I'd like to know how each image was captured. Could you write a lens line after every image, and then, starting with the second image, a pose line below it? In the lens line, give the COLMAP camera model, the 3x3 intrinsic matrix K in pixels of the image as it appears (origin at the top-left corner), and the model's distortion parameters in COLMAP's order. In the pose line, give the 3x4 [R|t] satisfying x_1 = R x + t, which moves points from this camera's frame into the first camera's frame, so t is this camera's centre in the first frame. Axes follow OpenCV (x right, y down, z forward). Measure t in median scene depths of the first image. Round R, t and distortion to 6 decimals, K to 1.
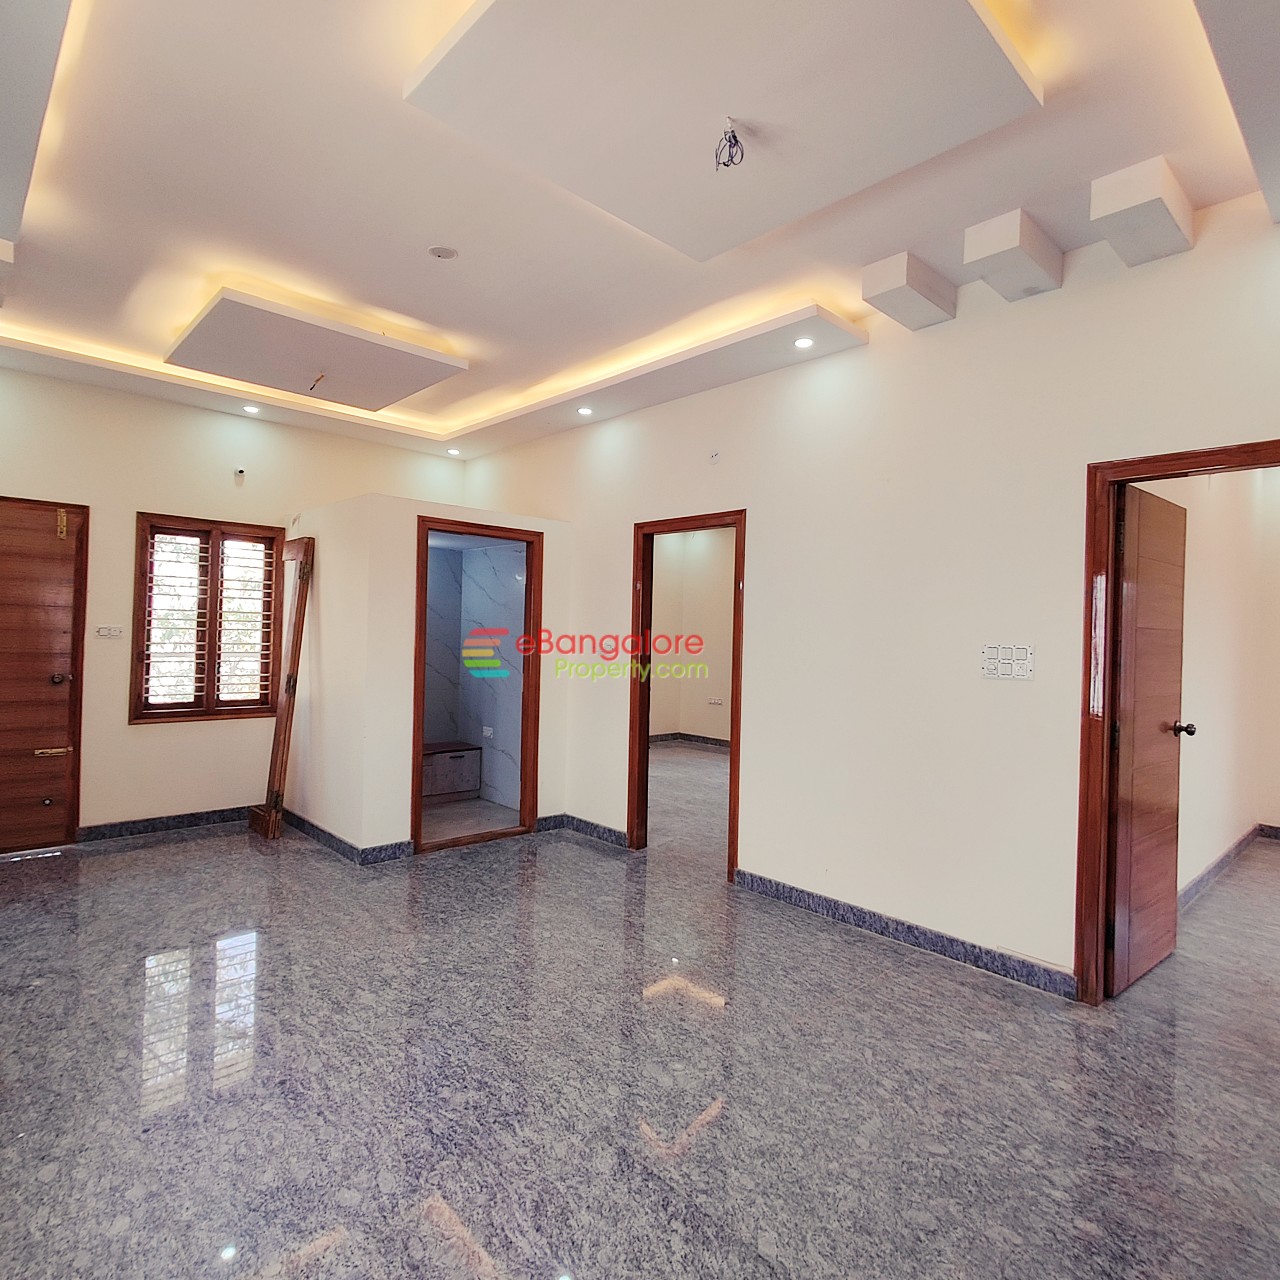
lens RADIAL K [[749.1, 0, 634.3], [0, 749.1, 635.3], [0, 0, 1]] dist [-0.002572, 0.006000]
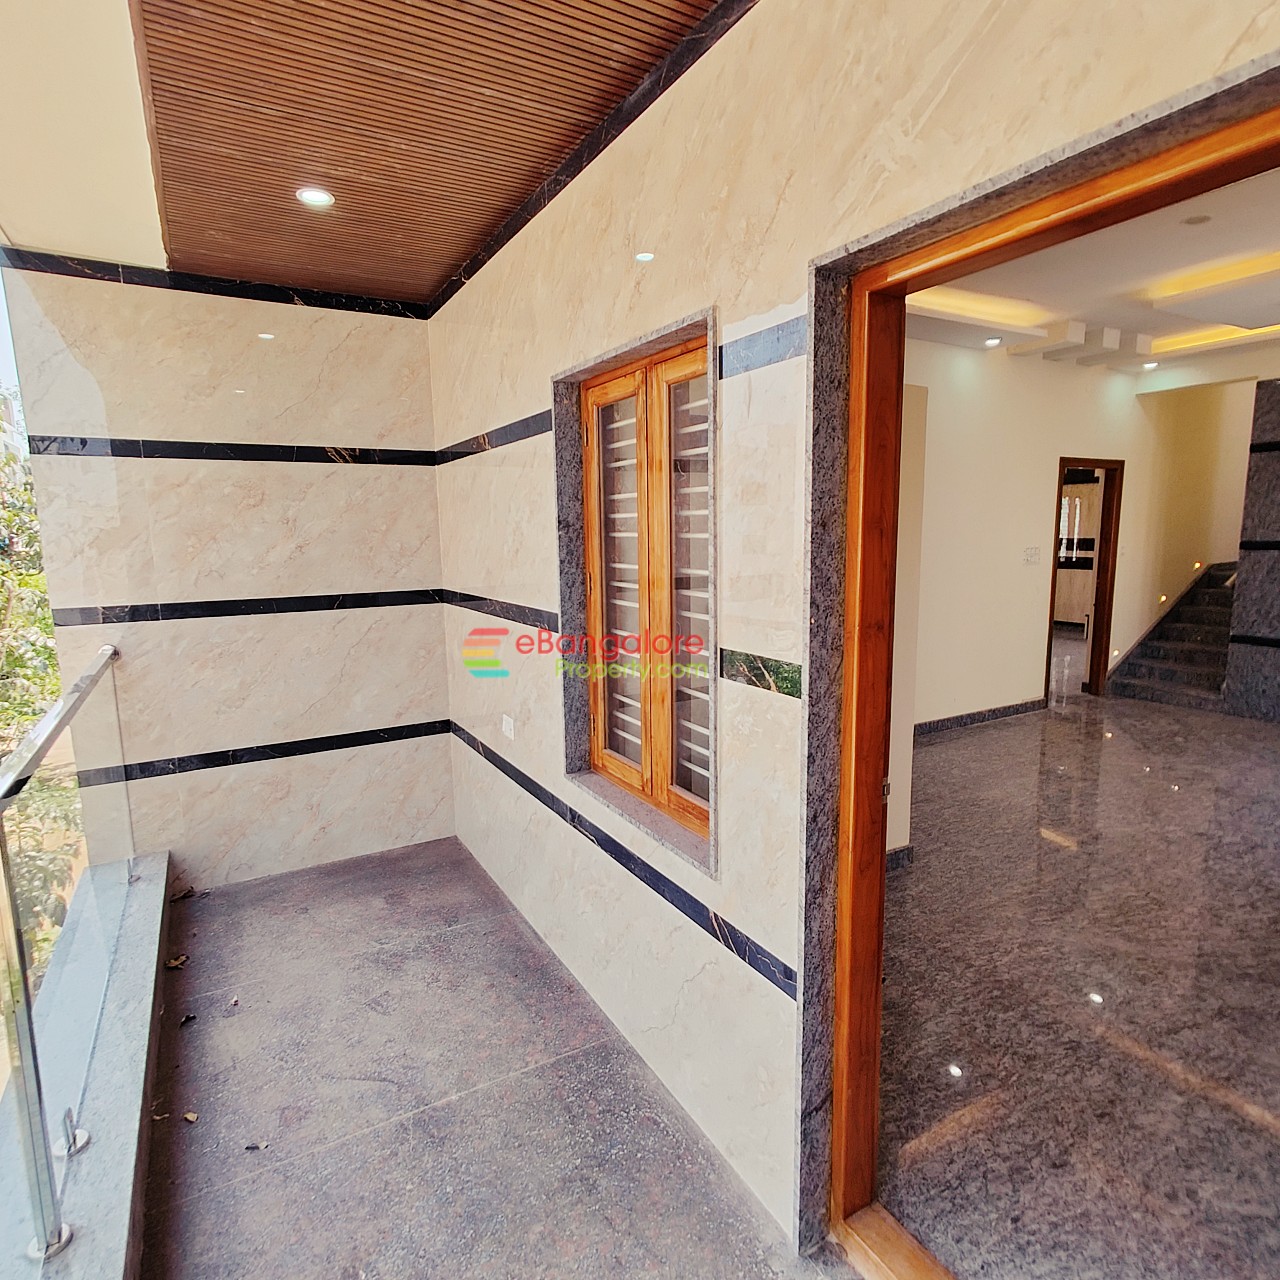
lens RADIAL K [[749.1, 0, 634.3], [0, 749.1, 635.3], [0, 0, 1]] dist [-0.002572, 0.006000]
pose [[0.242088, -0.169981, 0.955249, -1.446705], [0.025302, 0.985306, 0.168917, -0.099942], [-0.969924, -0.016723, 0.242832, 1.355057]]
